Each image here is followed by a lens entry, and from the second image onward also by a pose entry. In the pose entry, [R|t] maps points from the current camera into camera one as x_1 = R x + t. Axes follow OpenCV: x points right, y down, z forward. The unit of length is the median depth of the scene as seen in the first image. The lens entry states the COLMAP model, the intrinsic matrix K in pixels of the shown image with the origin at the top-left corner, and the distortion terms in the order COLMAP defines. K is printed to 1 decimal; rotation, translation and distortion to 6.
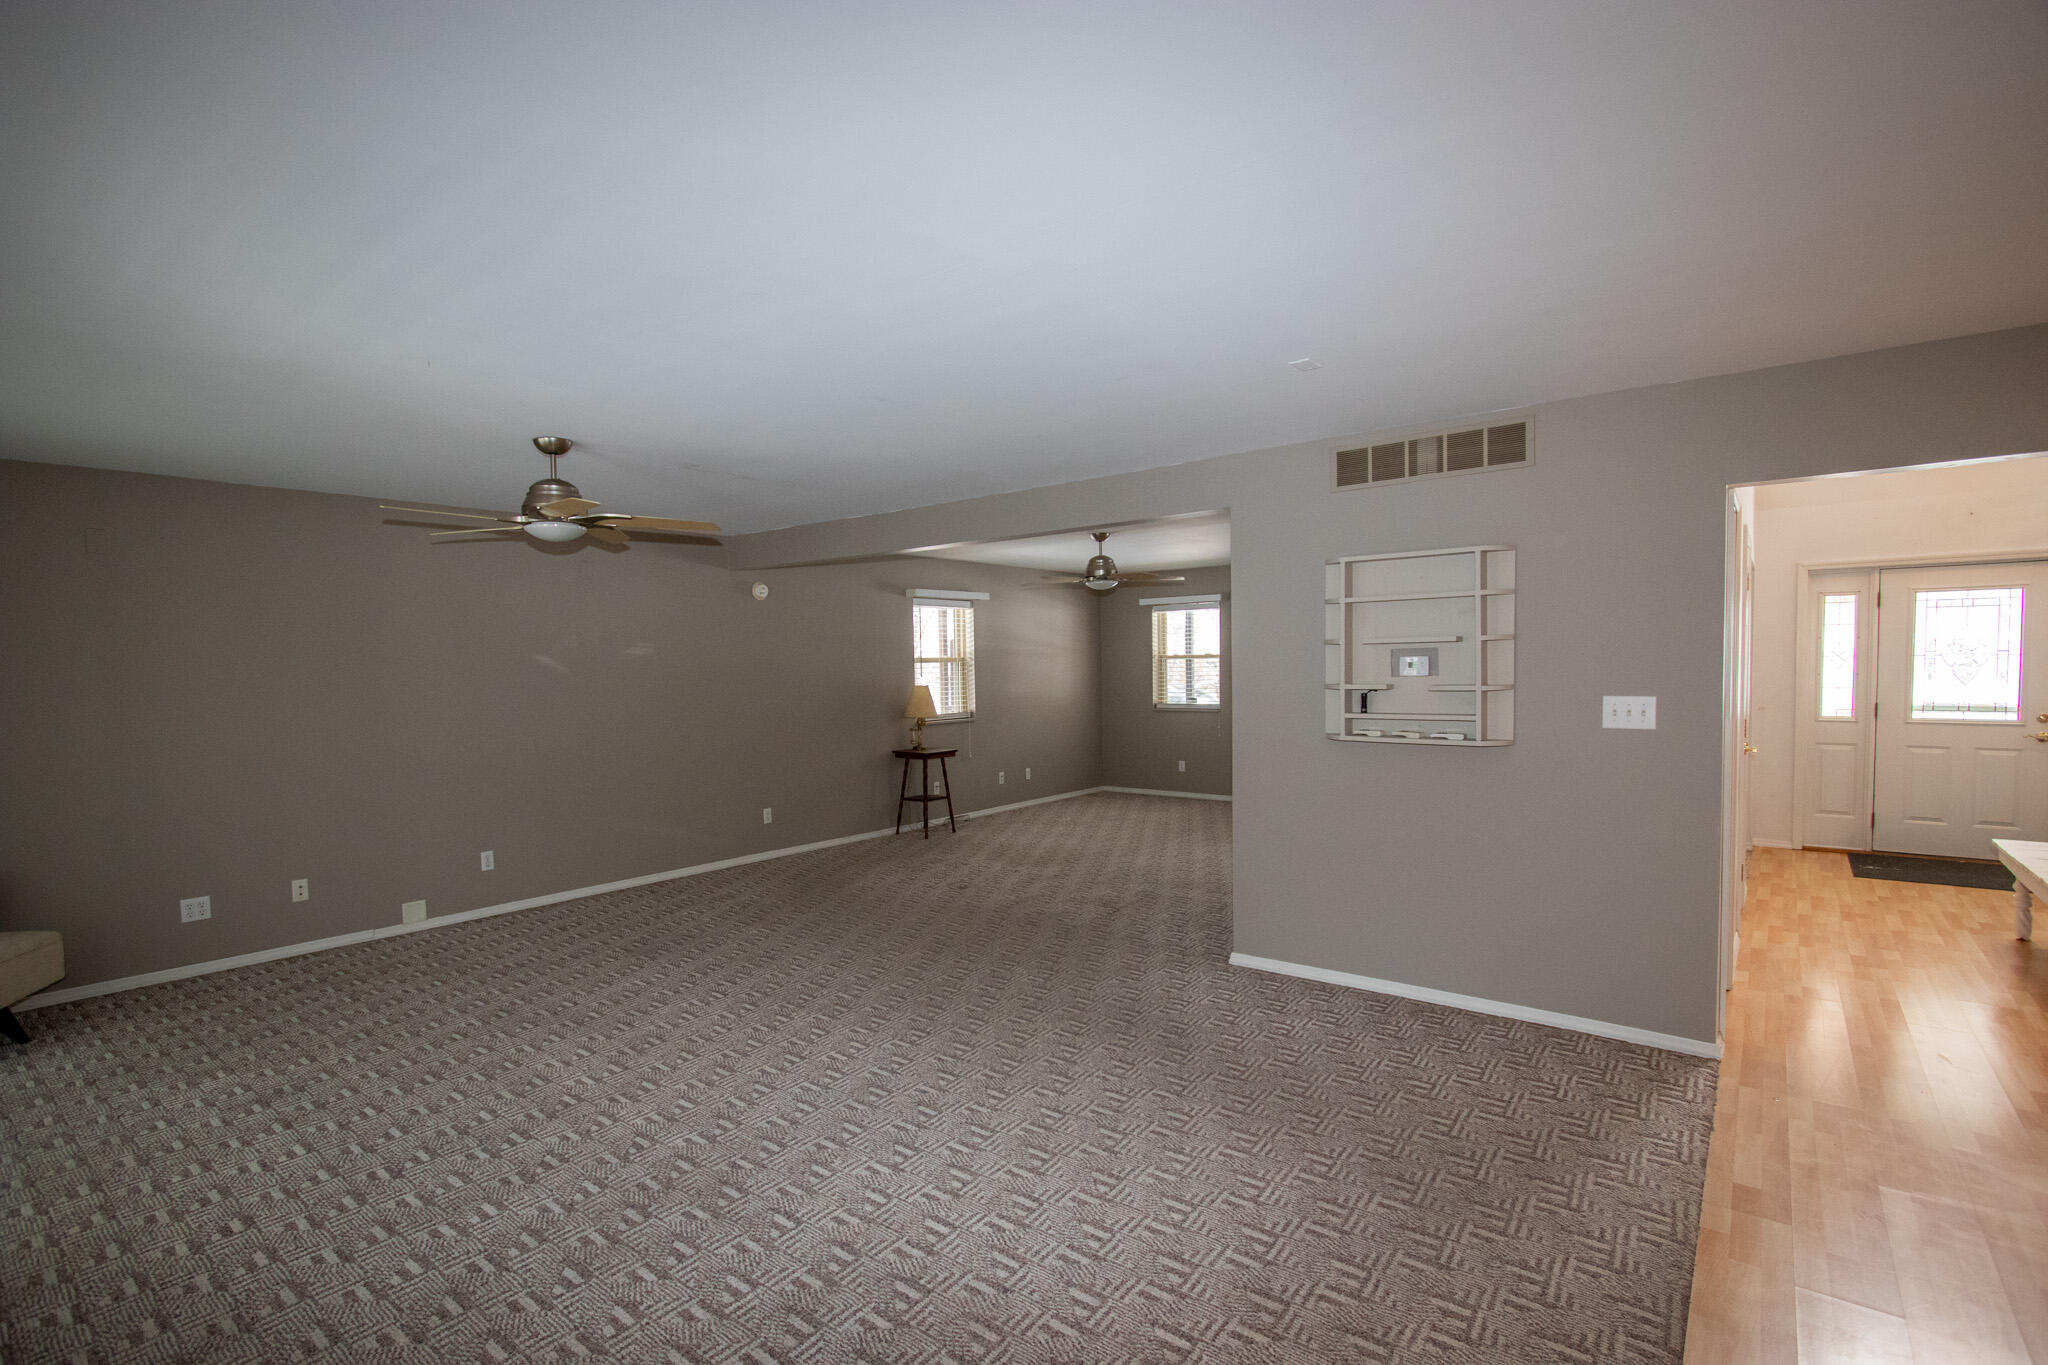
lens RADIAL K [[940.5, 0, 1014.9], [0, 940.5, 679.8], [0, 0, 1]] dist [-0.003433, -0.000487]
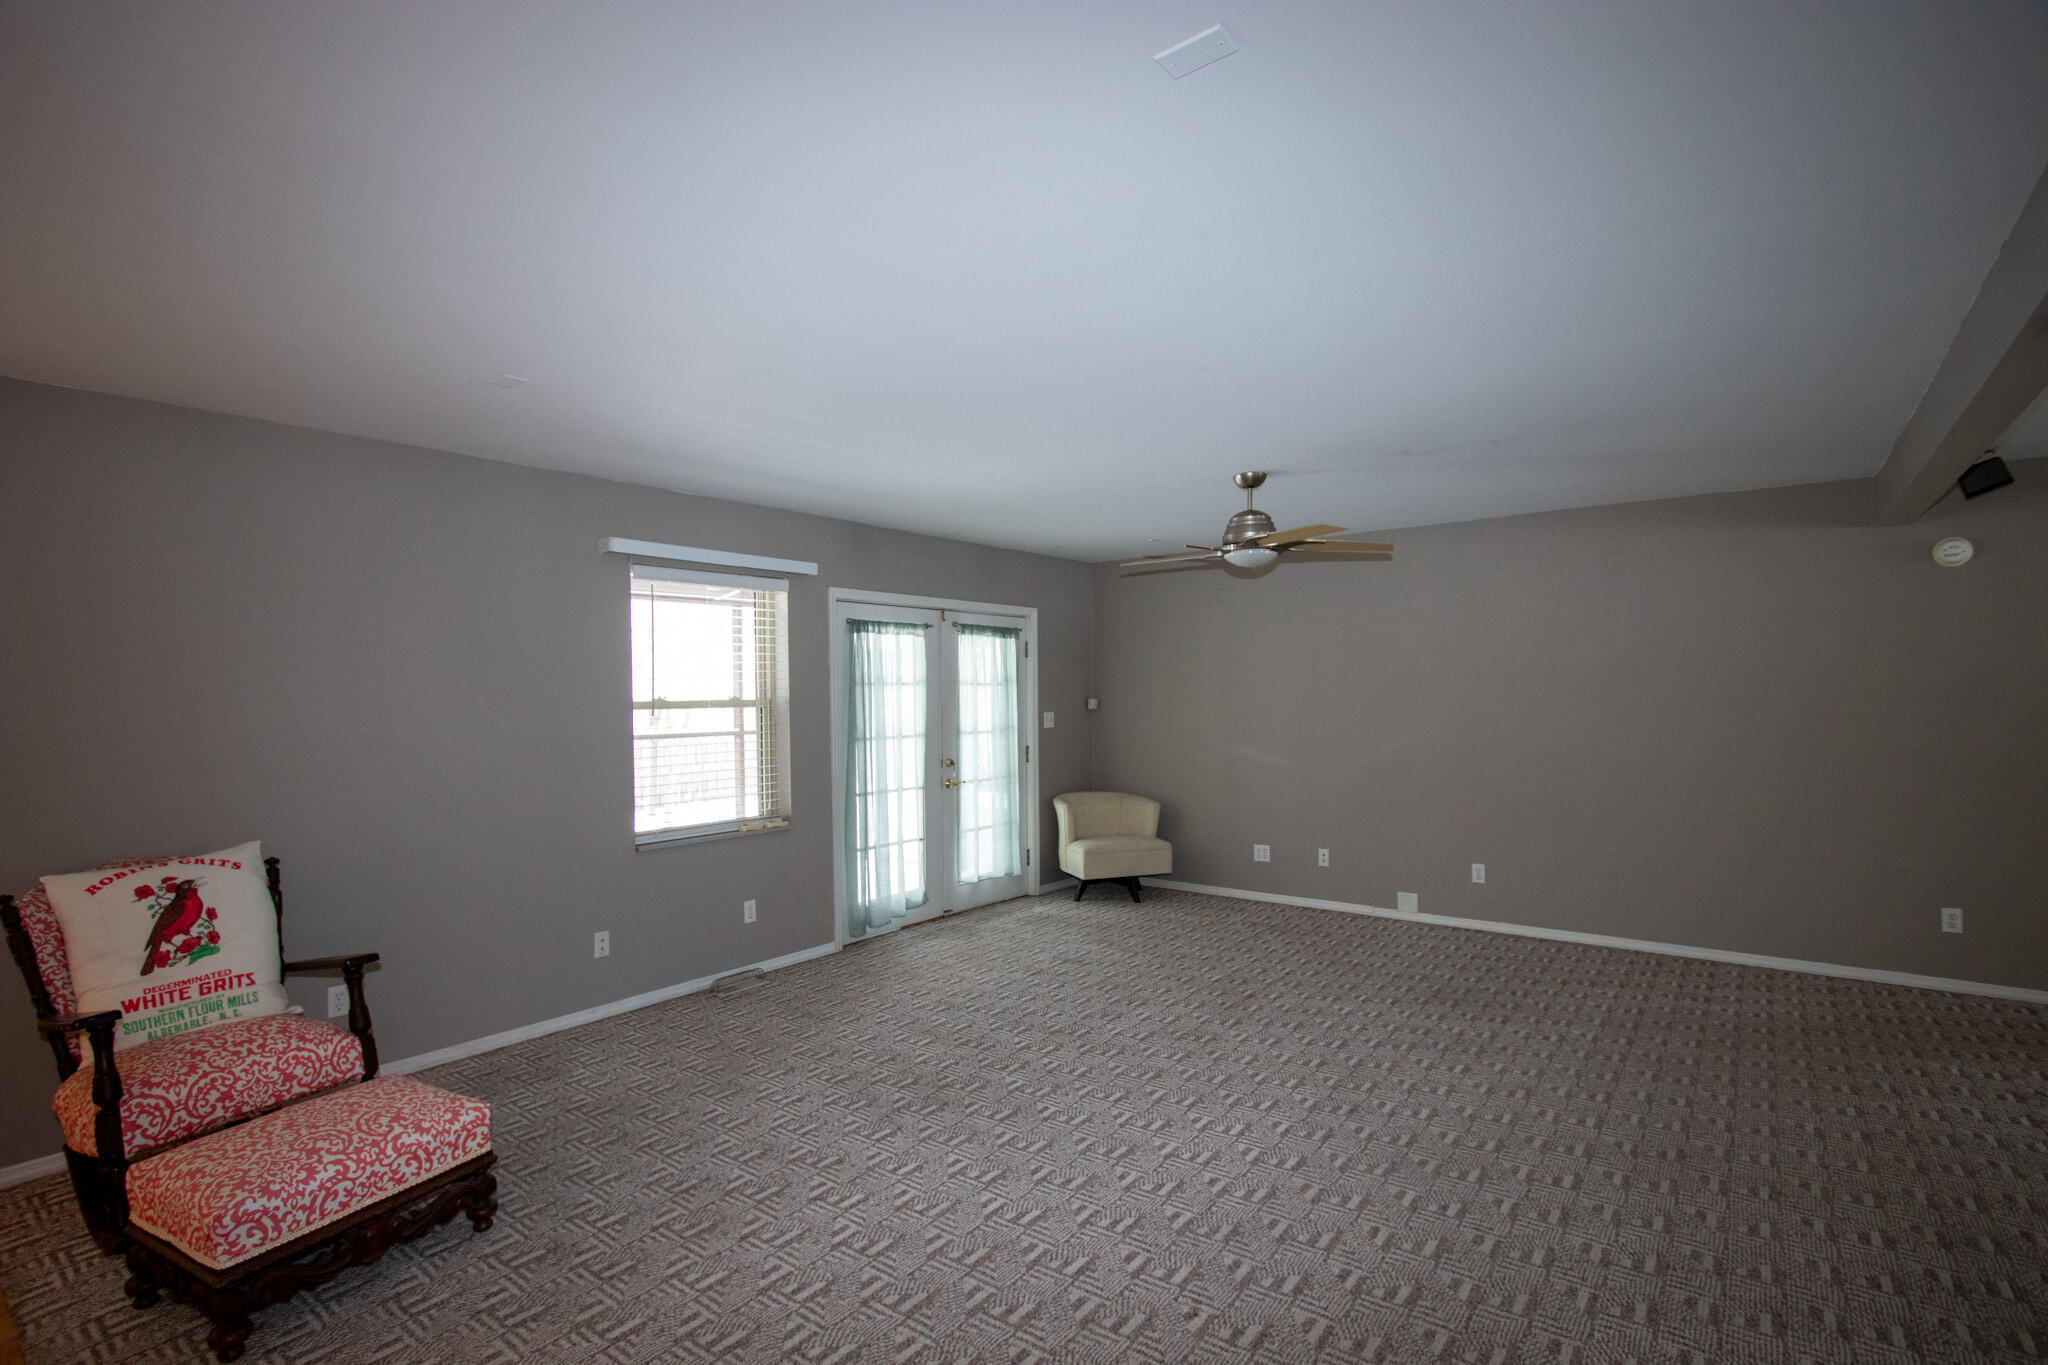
lens RADIAL K [[940.5, 0, 1014.8], [0, 940.5, 694.0], [0, 0, 1]] dist [-0.003433, -0.000487]
pose [[0.018455, 0.015813, -0.999705, 0.599149], [-0.005035, 0.999864, 0.015722, -0.015391], [0.999817, 0.004743, 0.018532, 0.697645]]
